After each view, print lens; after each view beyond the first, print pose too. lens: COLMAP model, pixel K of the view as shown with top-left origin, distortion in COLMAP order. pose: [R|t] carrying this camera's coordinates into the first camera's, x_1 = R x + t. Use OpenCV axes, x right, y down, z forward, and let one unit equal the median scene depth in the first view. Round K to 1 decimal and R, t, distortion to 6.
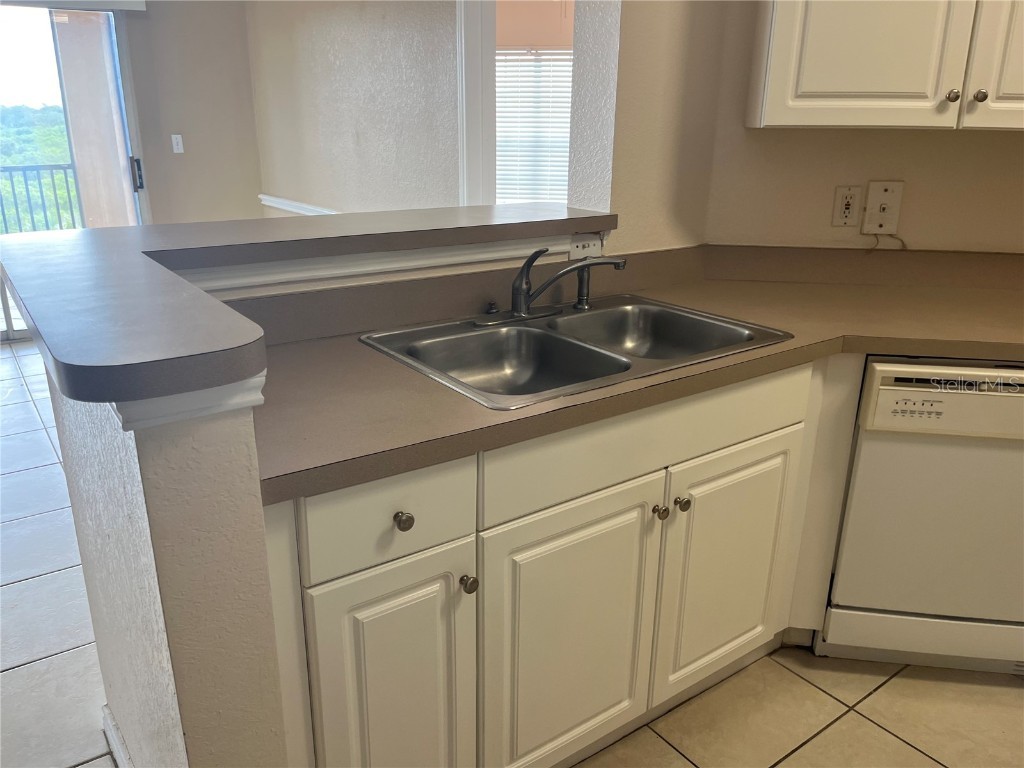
lens RADIAL K [[771.2, 0, 495.0], [0, 771.2, 387.5], [0, 0, 1]] dist [0.035629, -0.059532]
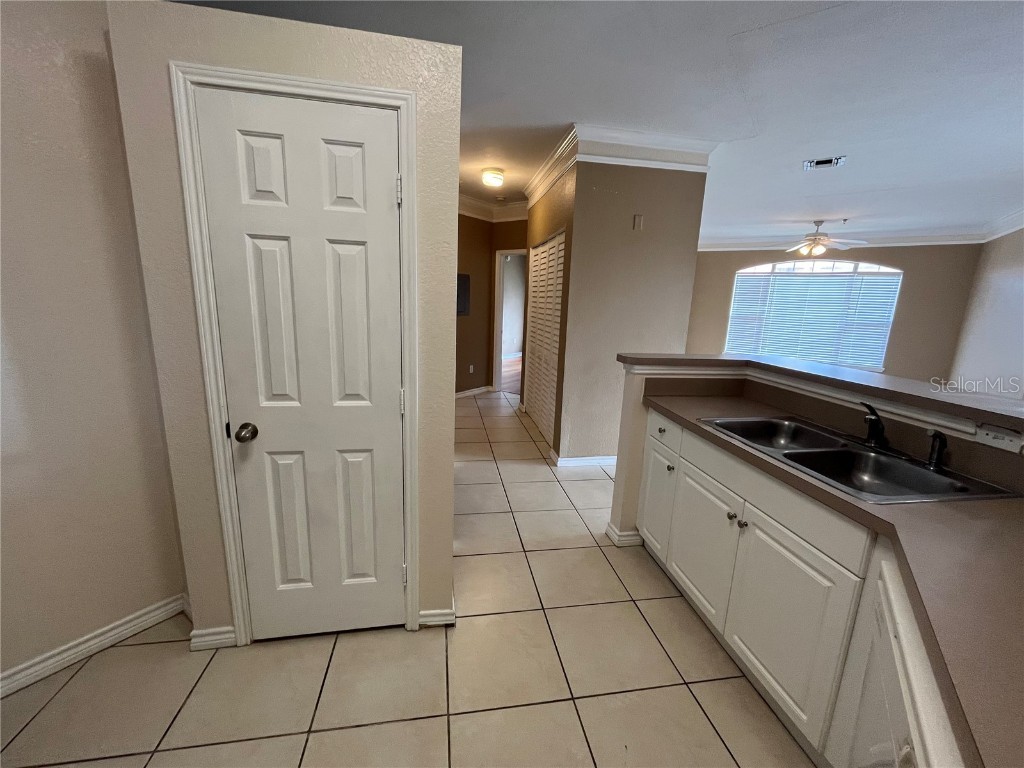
lens RADIAL K [[417.3, 0, 513.0], [0, 417.3, 379.3], [0, 0, 1]] dist [-0.000069, 0.000030]
pose [[-0.438220, 0.157953, -0.884881, 1.087142], [-0.328726, 0.888083, 0.321320, -0.245894], [0.836602, 0.431693, -0.337252, 0.605547]]
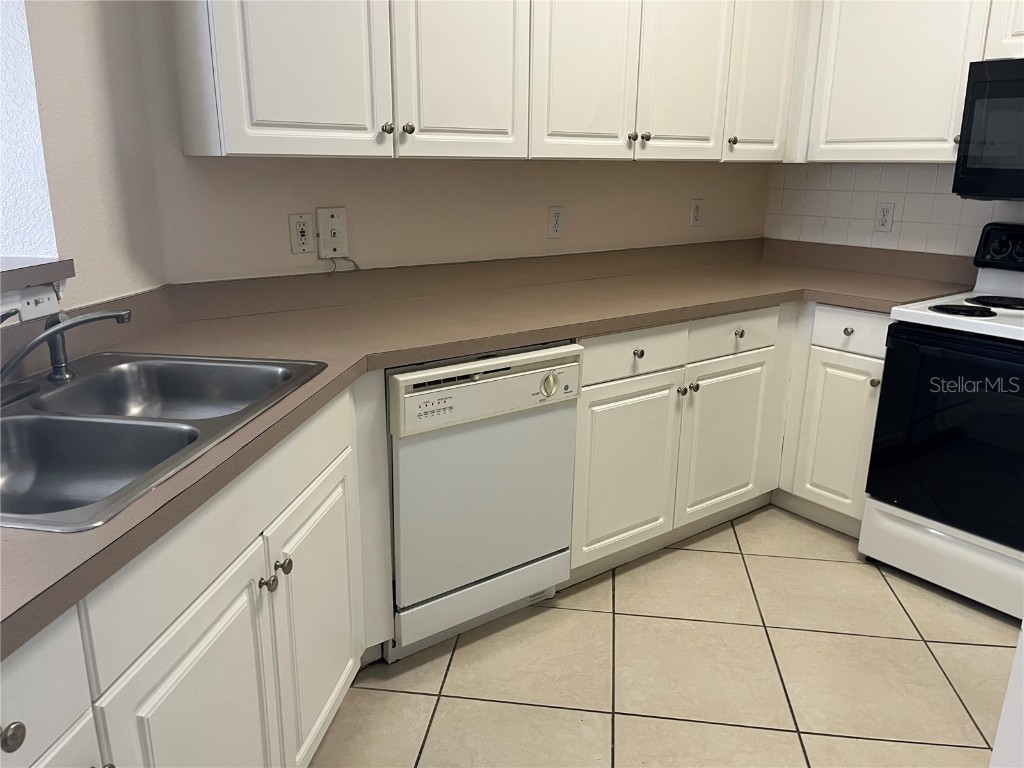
lens RADIAL K [[771.2, 0, 502.1], [0, 771.2, 388.6], [0, 0, 1]] dist [0.035629, -0.059532]
pose [[0.692214, -0.200939, 0.693154, -0.135756], [0.228852, 0.972005, 0.053234, -0.033372], [-0.684446, 0.121780, 0.718821, 0.127928]]
